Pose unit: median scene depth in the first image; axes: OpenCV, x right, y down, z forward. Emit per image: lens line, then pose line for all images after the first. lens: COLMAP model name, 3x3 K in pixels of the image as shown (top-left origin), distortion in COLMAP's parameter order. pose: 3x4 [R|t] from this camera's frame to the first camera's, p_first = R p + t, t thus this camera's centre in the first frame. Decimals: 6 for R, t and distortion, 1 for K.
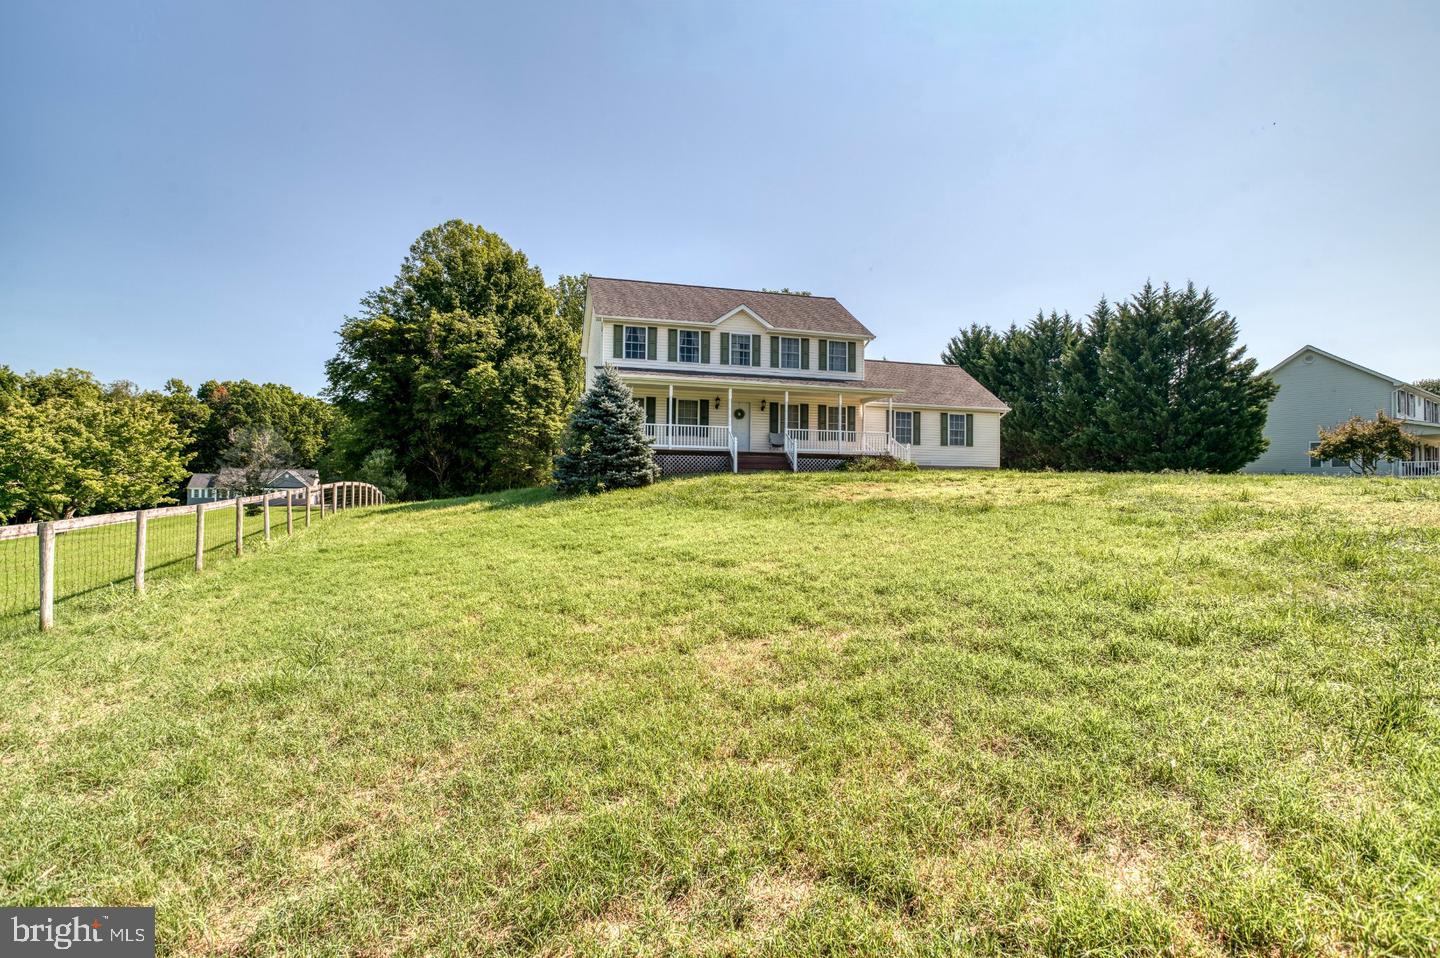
lens RADIAL K [[695.4, 0, 720.0], [0, 695.4, 479.0], [0, 0, 1]] dist [-0.047195, 0.024974]
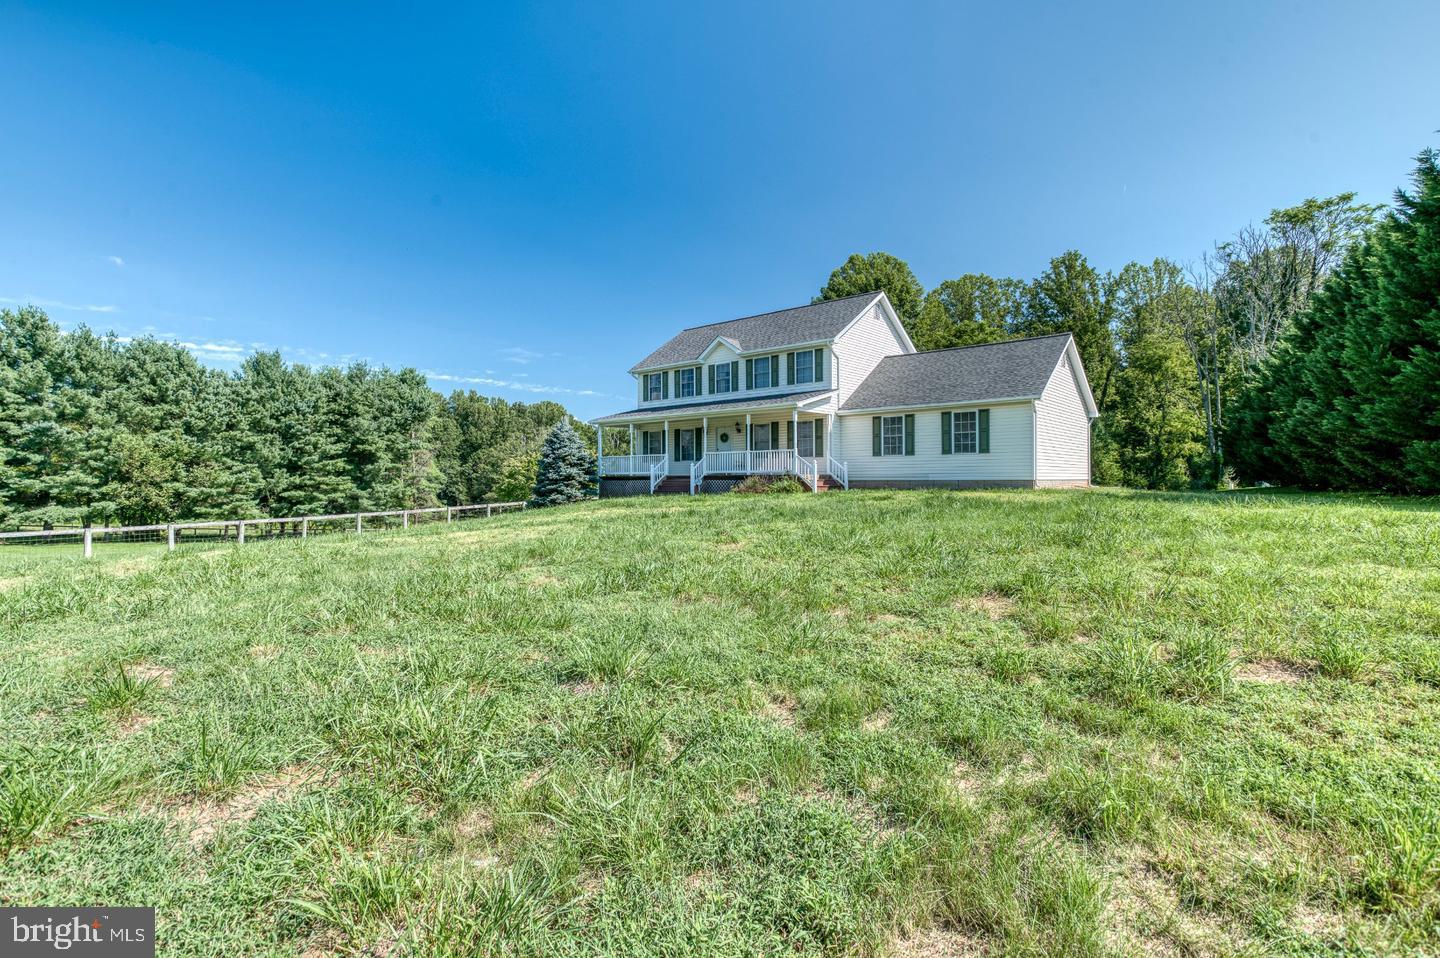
lens RADIAL K [[695.4, 0, 720.0], [0, 695.4, 479.0], [0, 0, 1]] dist [-0.047195, 0.024974]
pose [[0.550039, -0.015385, -0.834997, 0.899587], [0.021785, 0.999754, -0.004070, -0.024159], [0.834855, -0.015952, 0.550239, 0.386724]]
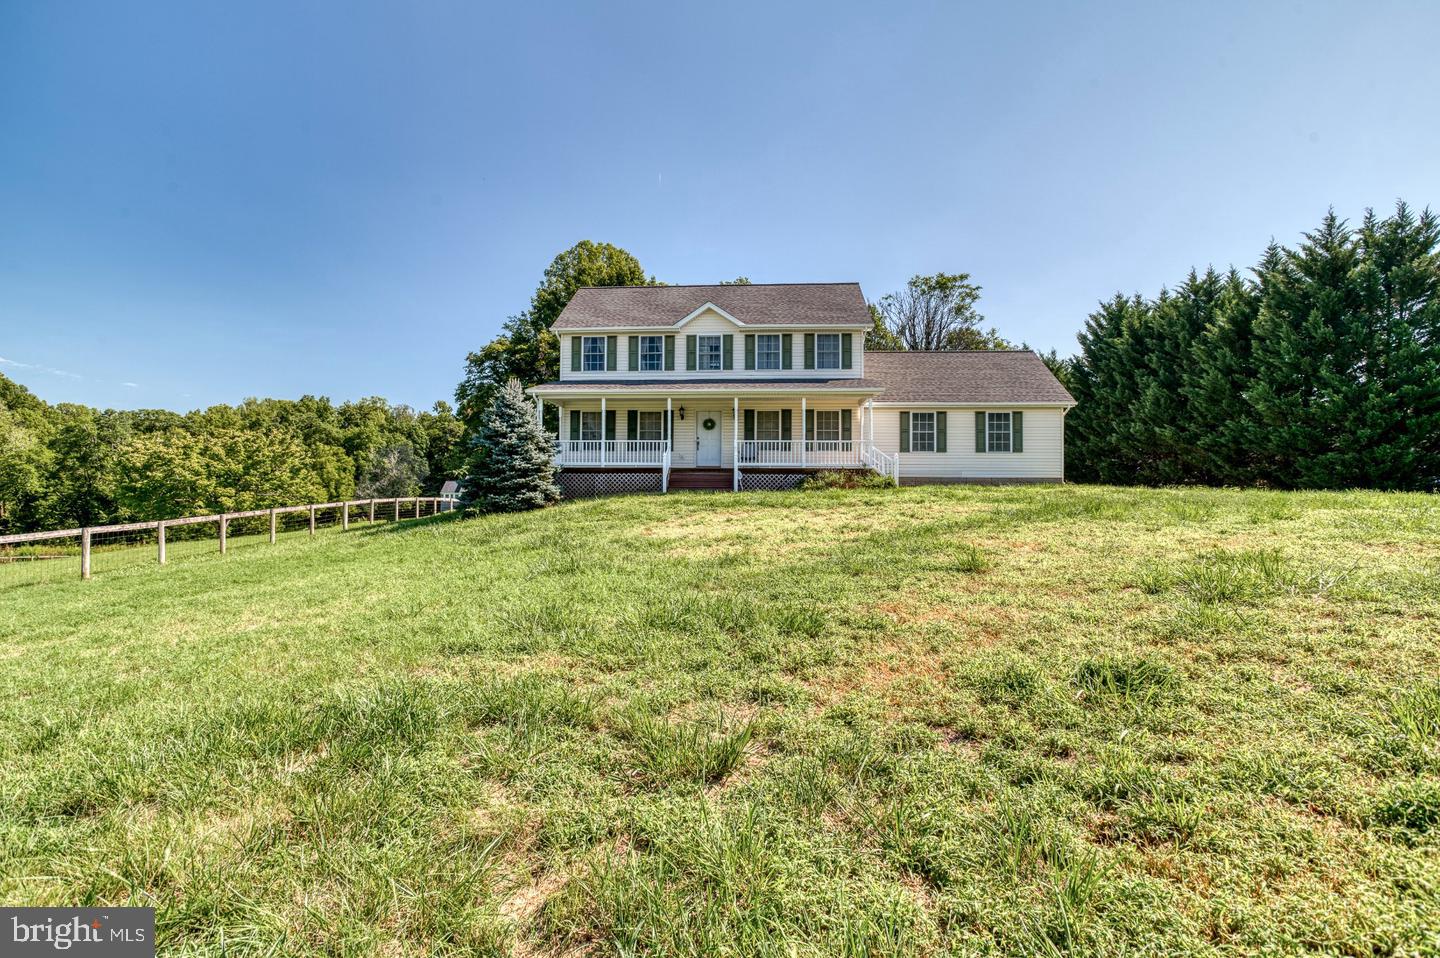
lens RADIAL K [[695.4, 0, 720.0], [0, 695.4, 479.0], [0, 0, 1]] dist [-0.047195, 0.024974]
pose [[0.942076, -0.010224, -0.335243, 0.331962], [0.010384, 0.999945, -0.001317, -0.020562], [0.335238, -0.002240, 0.942131, 0.151969]]
